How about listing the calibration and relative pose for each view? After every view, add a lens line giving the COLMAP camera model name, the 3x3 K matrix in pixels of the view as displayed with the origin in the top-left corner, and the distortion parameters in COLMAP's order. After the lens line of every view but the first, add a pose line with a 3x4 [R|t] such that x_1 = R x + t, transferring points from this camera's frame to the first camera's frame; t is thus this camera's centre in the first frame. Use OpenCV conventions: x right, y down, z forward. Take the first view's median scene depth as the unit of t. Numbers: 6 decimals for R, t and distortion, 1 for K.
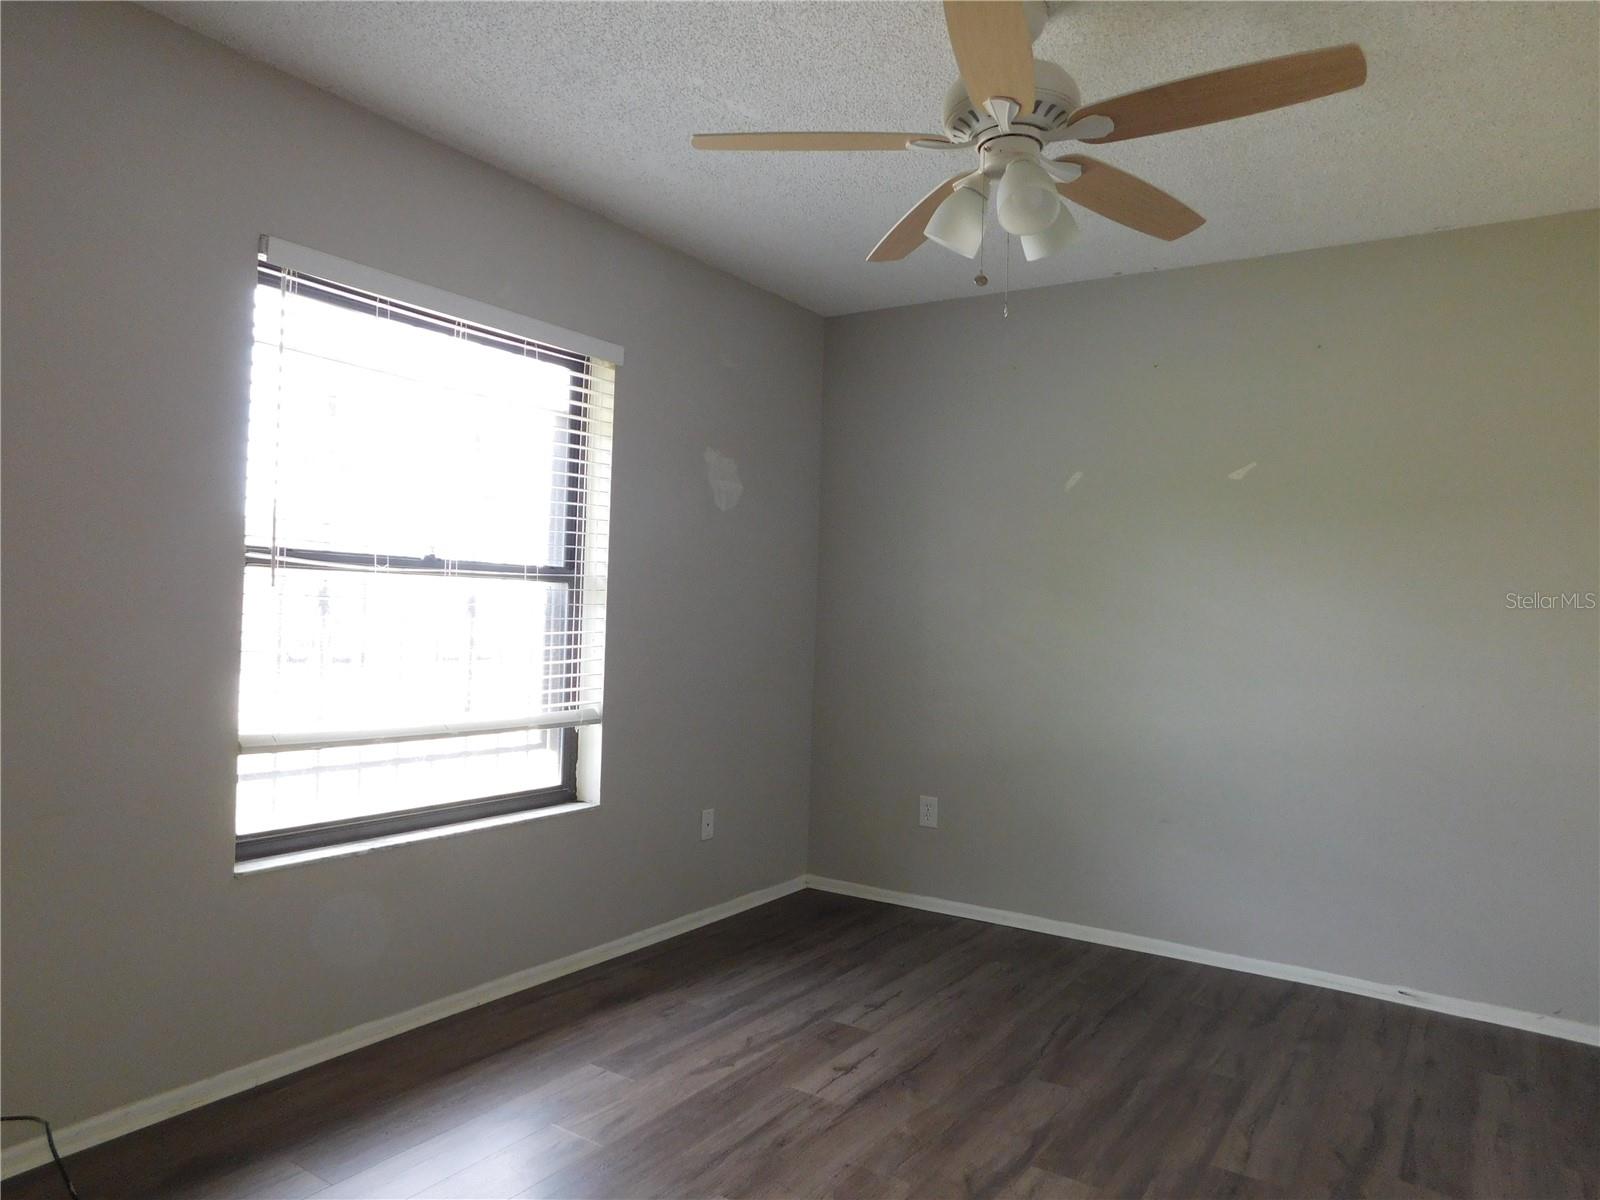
lens RADIAL K [[1047.6, 0, 810.3], [0, 1047.6, 599.6], [0, 0, 1]] dist [-0.040595, 0.002796]
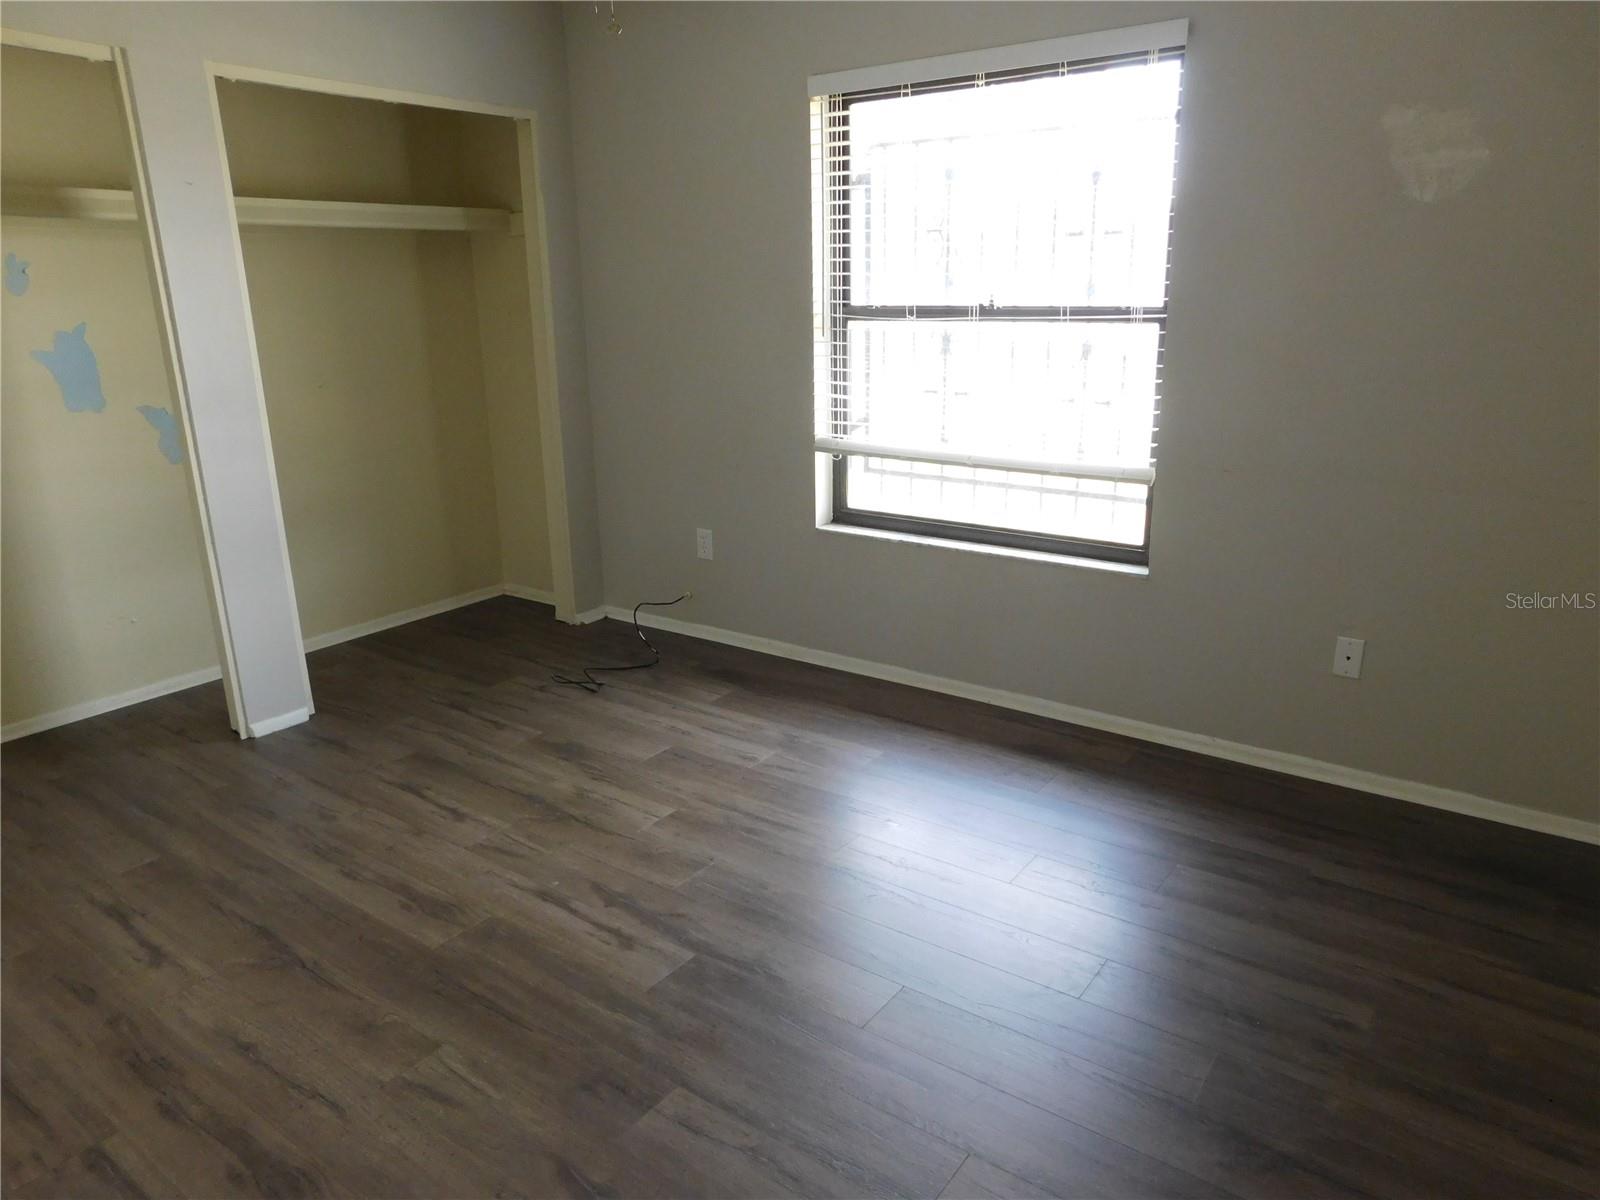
lens RADIAL K [[1047.6, 0, 811.1], [0, 1047.6, 595.8], [0, 0, 1]] dist [-0.040595, 0.002796]
pose [[-0.040595, 0.233271, -0.971564, 0.743055], [0.009922, 0.972412, 0.233060, 0.000245], [0.999126, -0.000179, -0.041790, 0.795109]]
